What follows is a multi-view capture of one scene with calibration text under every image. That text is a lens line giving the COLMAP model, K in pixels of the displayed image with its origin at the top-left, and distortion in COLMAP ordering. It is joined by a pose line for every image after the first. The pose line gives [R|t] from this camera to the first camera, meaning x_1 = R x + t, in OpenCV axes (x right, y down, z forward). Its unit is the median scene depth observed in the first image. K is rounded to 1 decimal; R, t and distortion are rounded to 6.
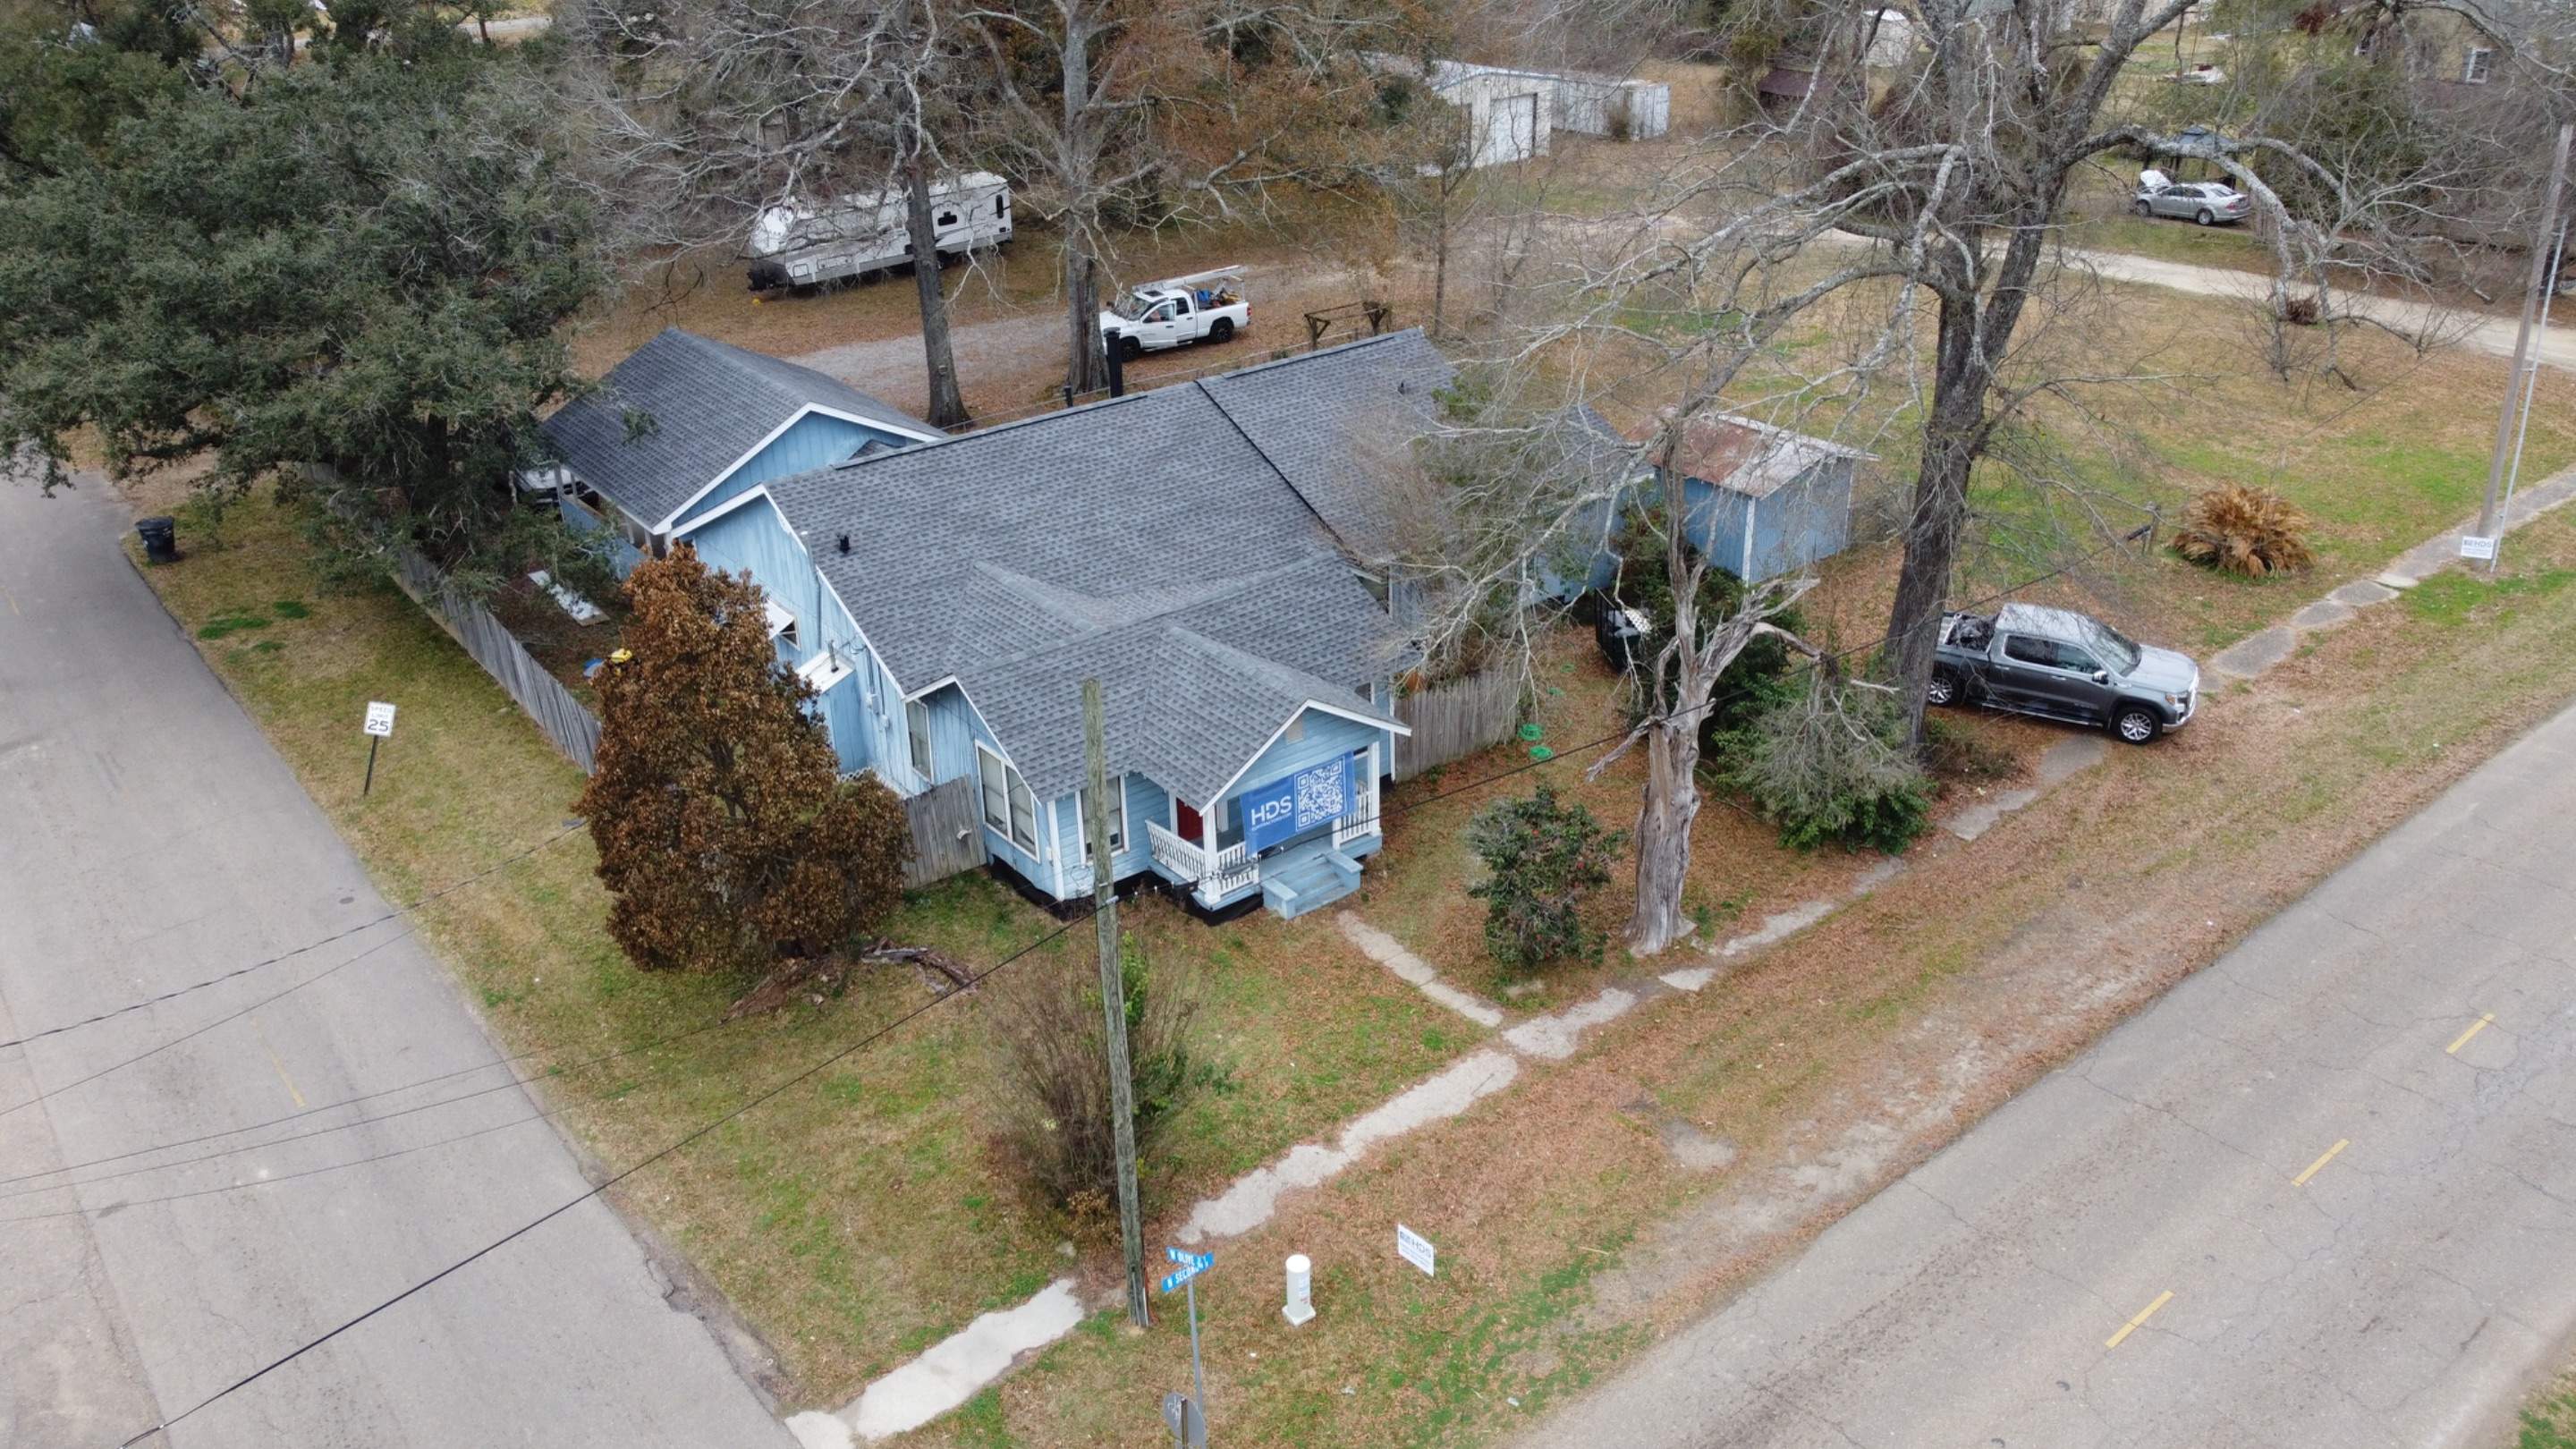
lens RADIAL K [[1950.1, 0, 1296.3], [0, 1950.1, 711.3], [0, 0, 1]] dist [-0.000476, -0.010215]
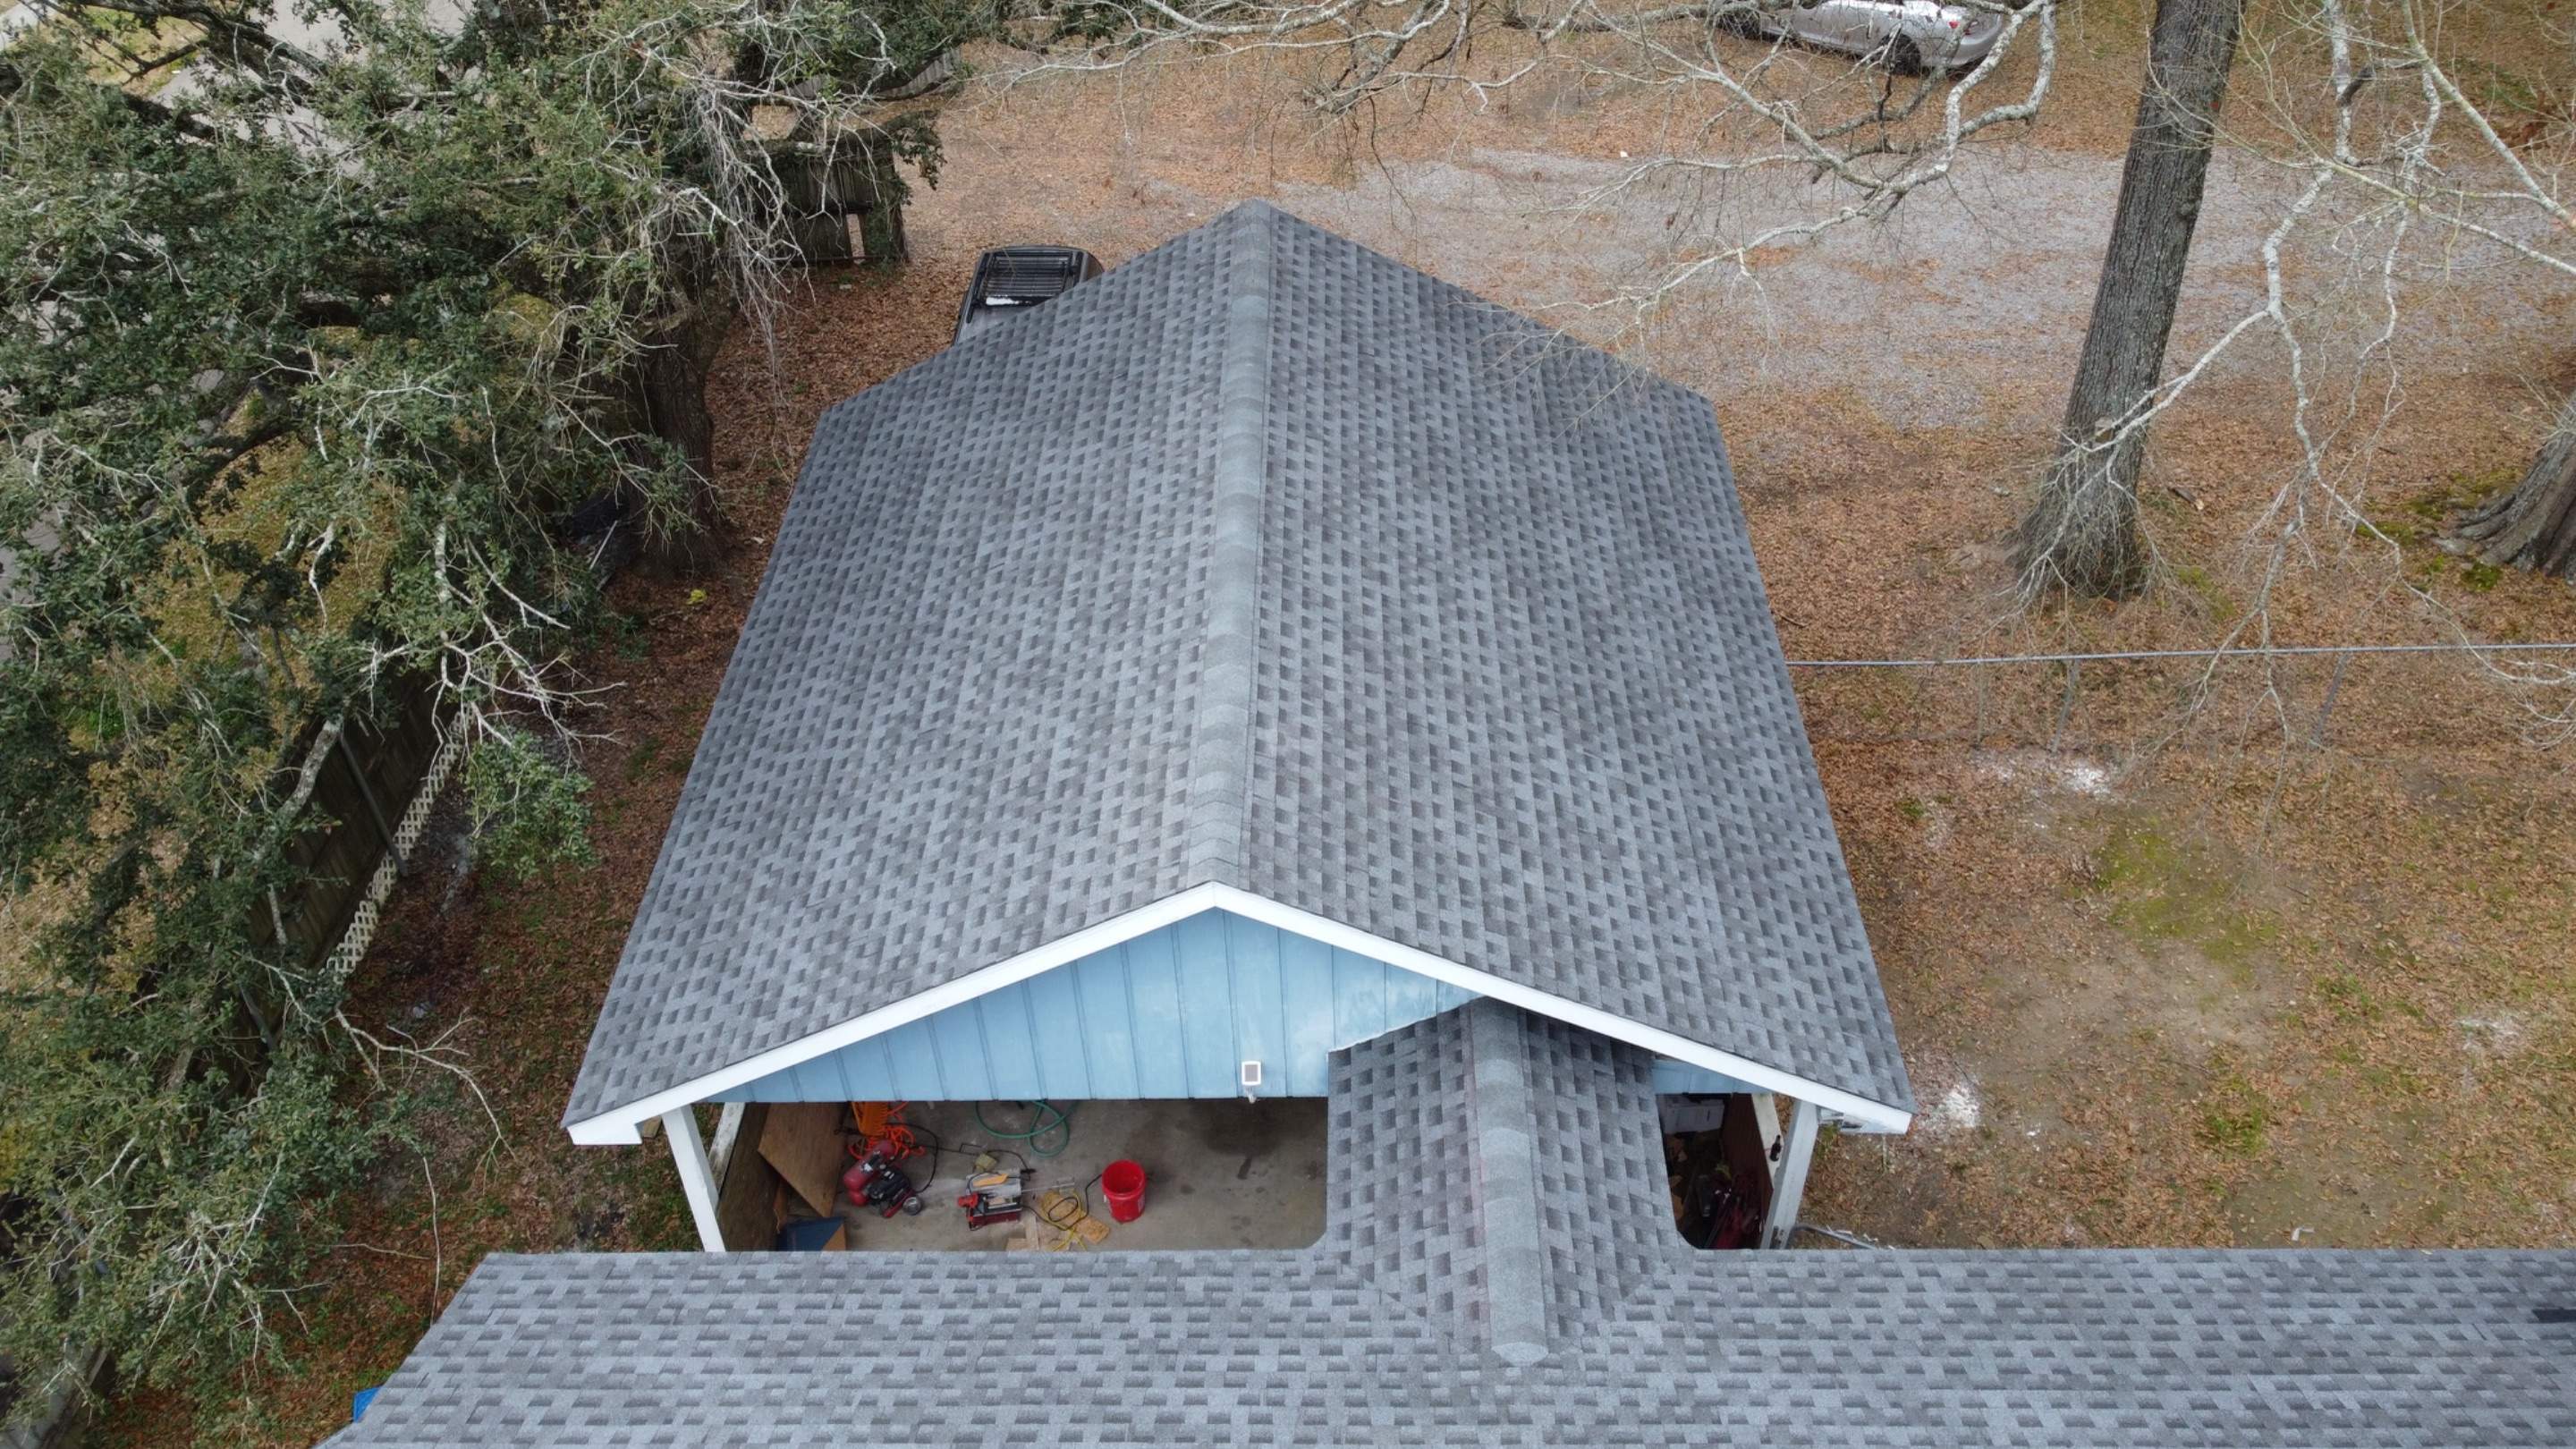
lens RADIAL K [[1950.1, 0, 1287.3], [0, 1950.1, 712.5], [0, 0, 1]] dist [-0.000476, -0.010215]
pose [[0.773120, 0.402644, -0.490065, -0.178675], [-0.268842, 0.907846, 0.321776, -0.334542], [0.574464, -0.117022, 0.810121, 1.072968]]
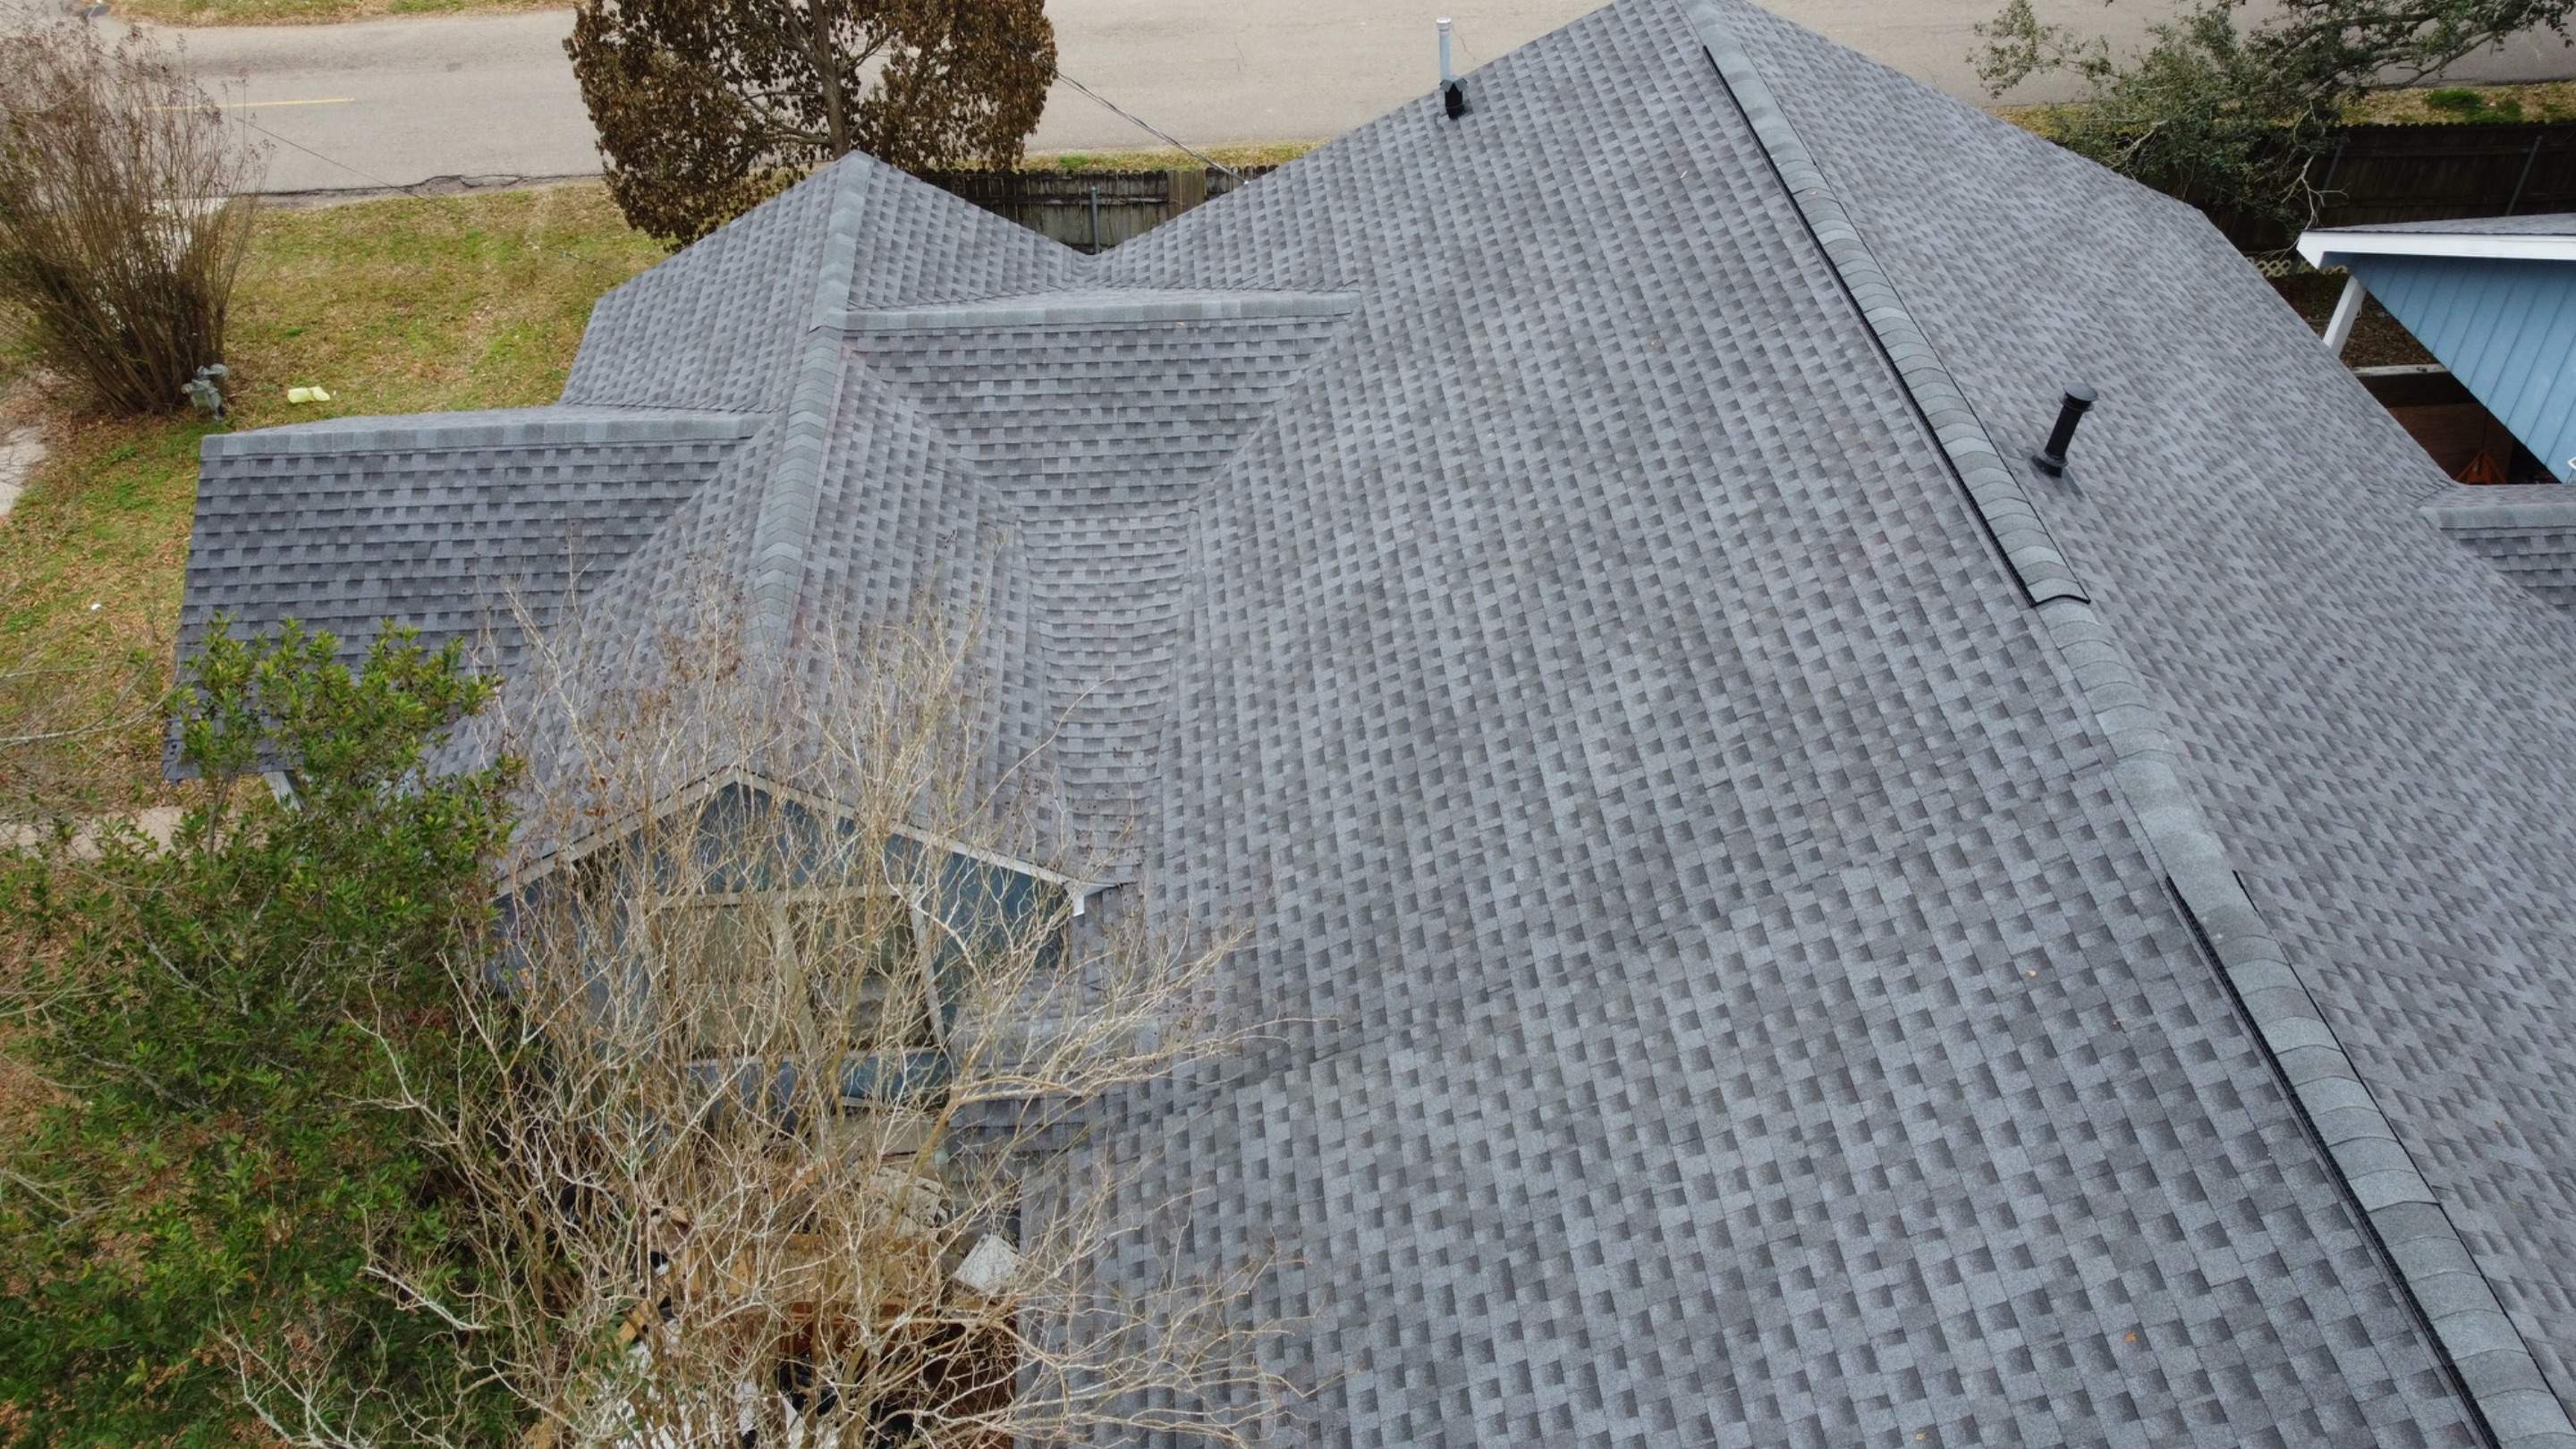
lens RADIAL K [[1950.1, 0, 1291.5], [0, 1950.1, 713.7], [0, 0, 1]] dist [-0.000476, -0.010215]
pose [[-0.555209, 0.566291, -0.609145, 0.166223], [-0.351759, 0.503790, 0.788962, -0.392663], [0.753663, 0.652311, -0.080511, 1.188904]]
